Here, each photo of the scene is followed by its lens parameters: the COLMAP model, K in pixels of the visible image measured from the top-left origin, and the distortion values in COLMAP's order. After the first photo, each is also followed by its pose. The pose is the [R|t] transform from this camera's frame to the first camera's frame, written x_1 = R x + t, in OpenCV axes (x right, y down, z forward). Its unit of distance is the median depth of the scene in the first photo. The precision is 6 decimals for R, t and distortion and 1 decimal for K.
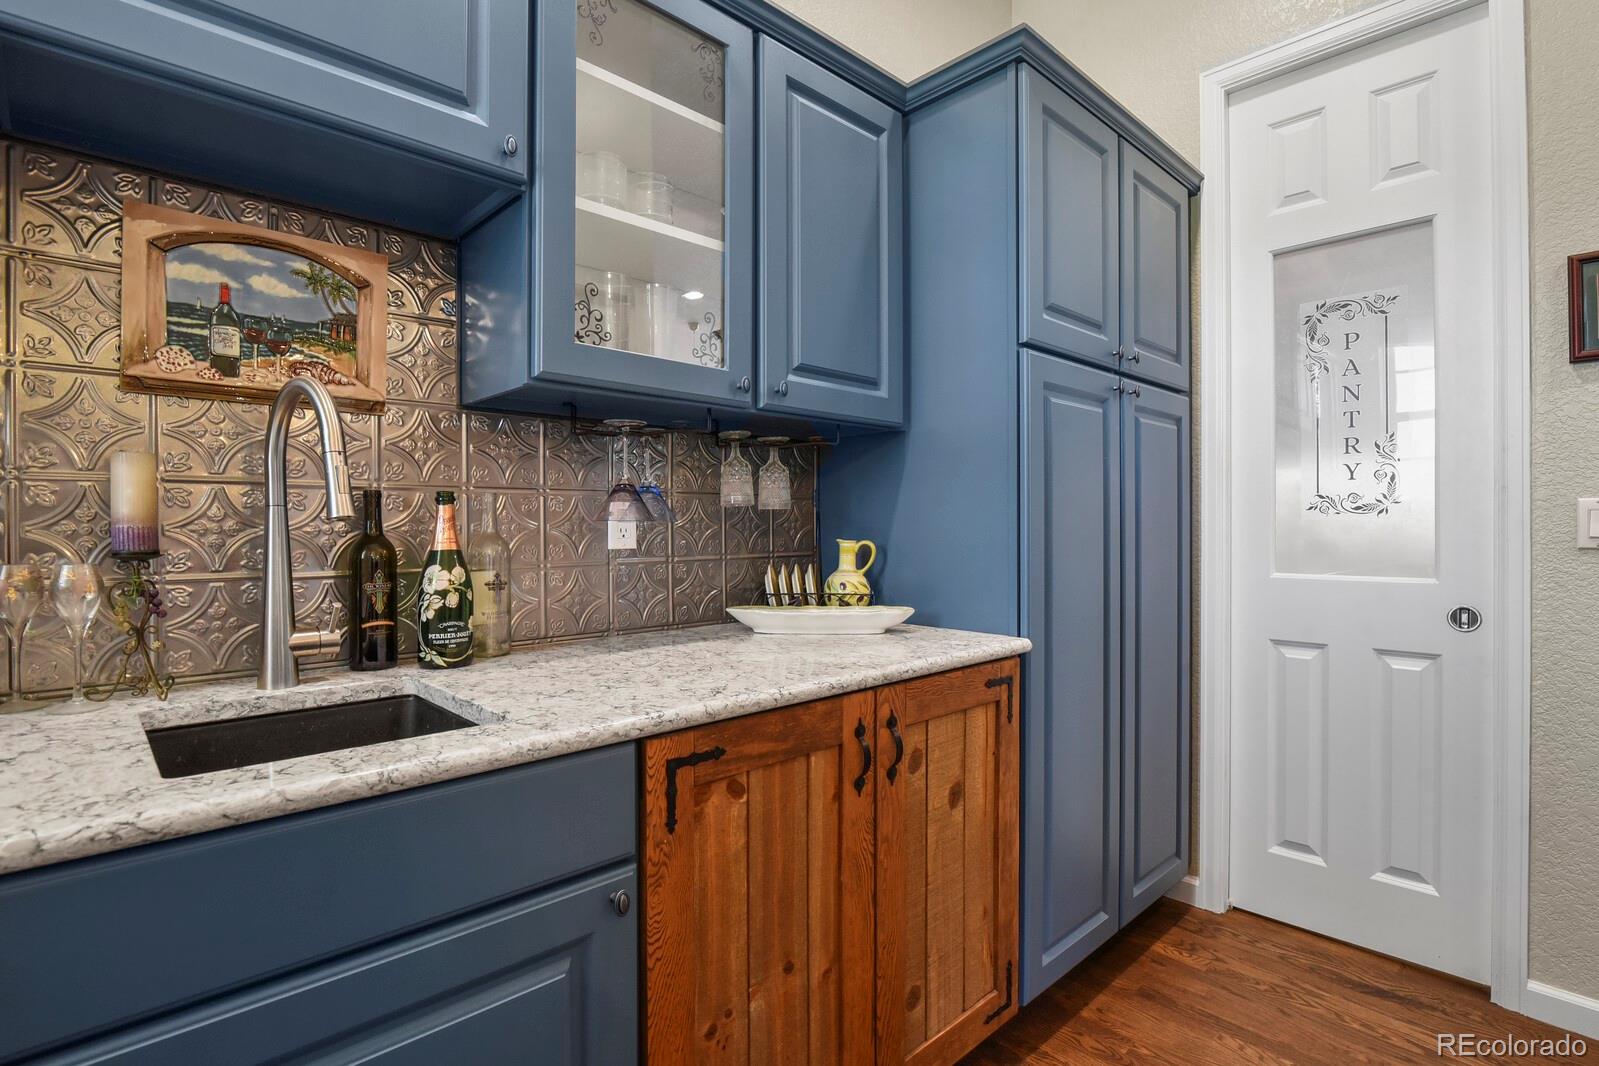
lens RADIAL K [[776.9, 0, 803.0], [0, 776.9, 527.3], [0, 0, 1]] dist [-0.009495, -0.004163]
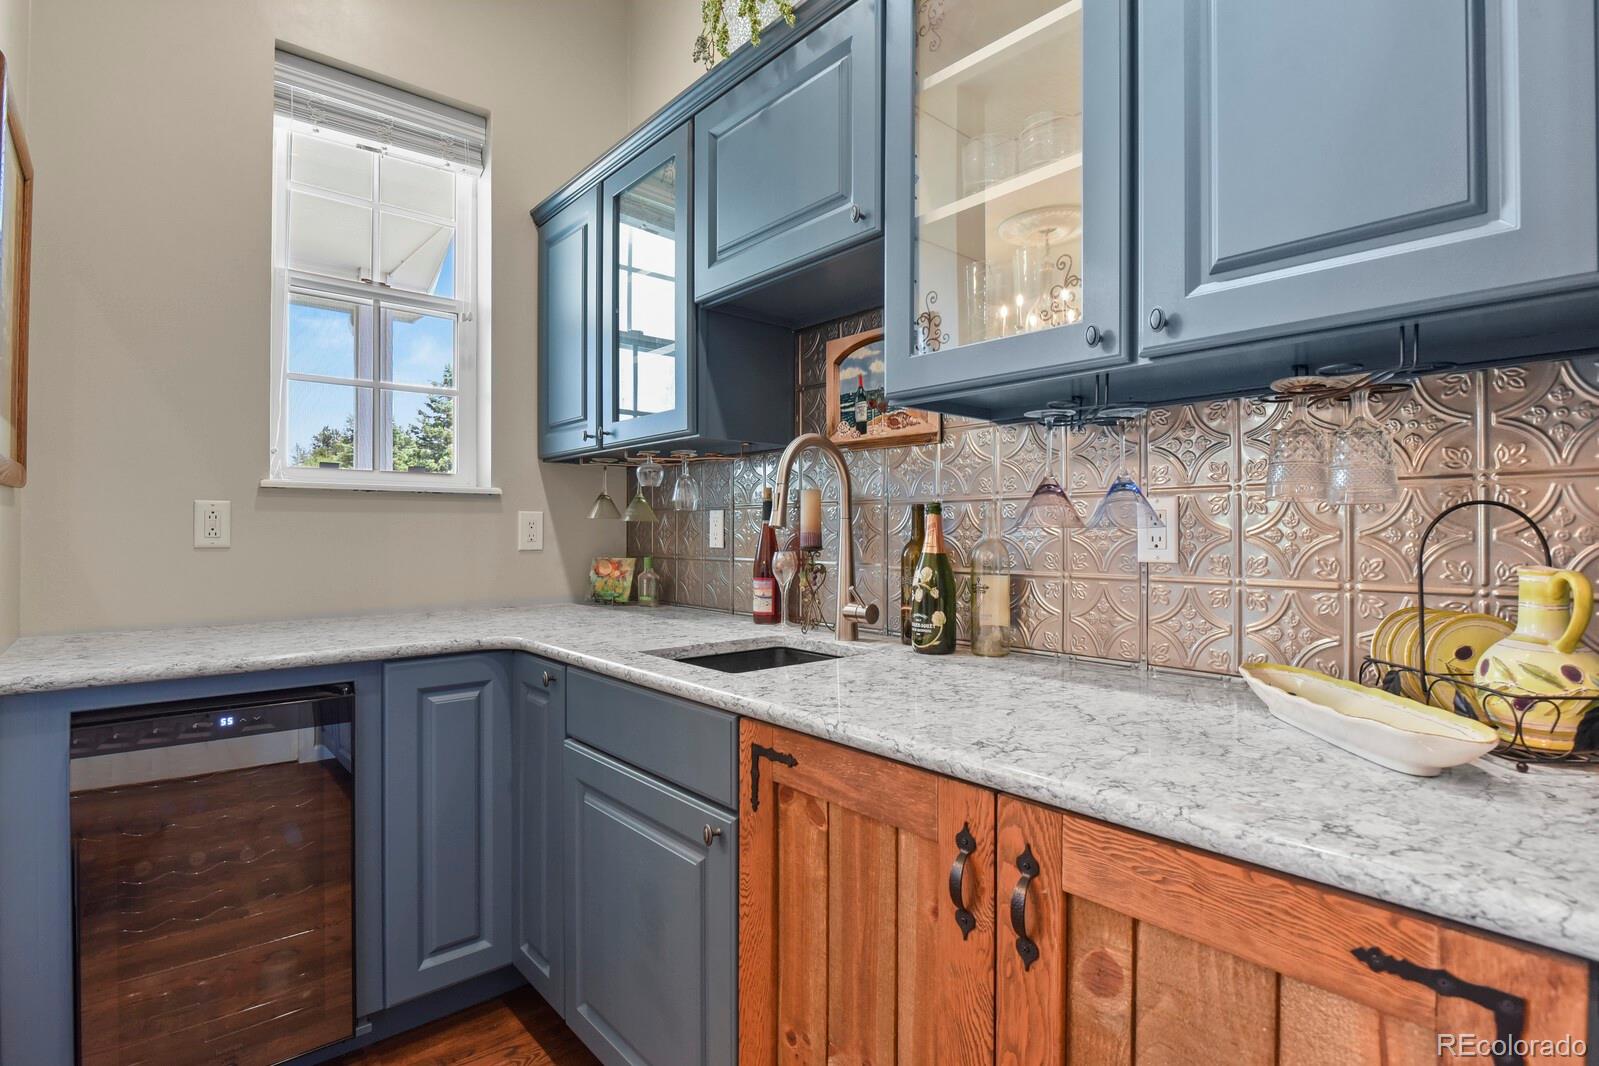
lens RADIAL K [[776.9, 0, 805.4], [0, 776.9, 525.0], [0, 0, 1]] dist [-0.009495, -0.004163]
pose [[-0.037949, -0.006384, -0.999259, 0.793803], [-0.003011, 0.999976, -0.006274, -0.005728], [0.999275, 0.002770, -0.037967, 0.942832]]
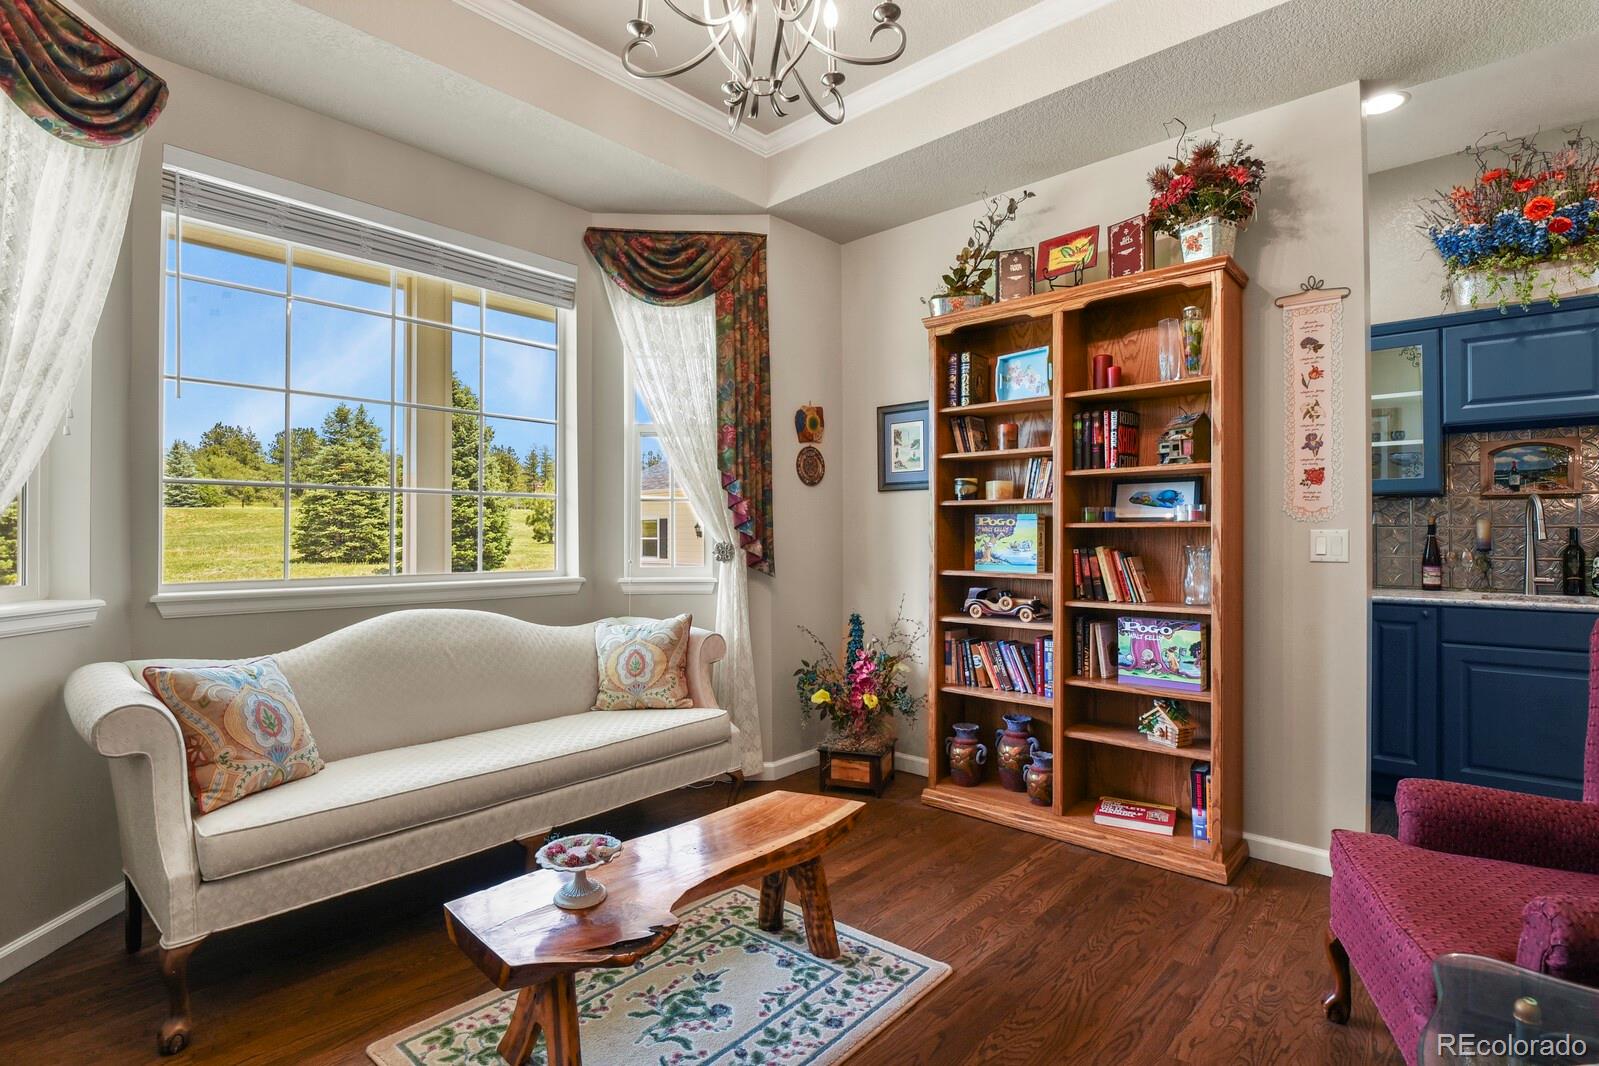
lens RADIAL K [[776.9, 0, 796.4], [0, 776.9, 526.7], [0, 0, 1]] dist [-0.009495, -0.004163]
pose [[0.066302, -0.005126, -0.997786, 2.055201], [-0.000905, 0.999986, -0.005197, -0.040099], [0.997799, 0.001247, 0.066296, -1.996365]]
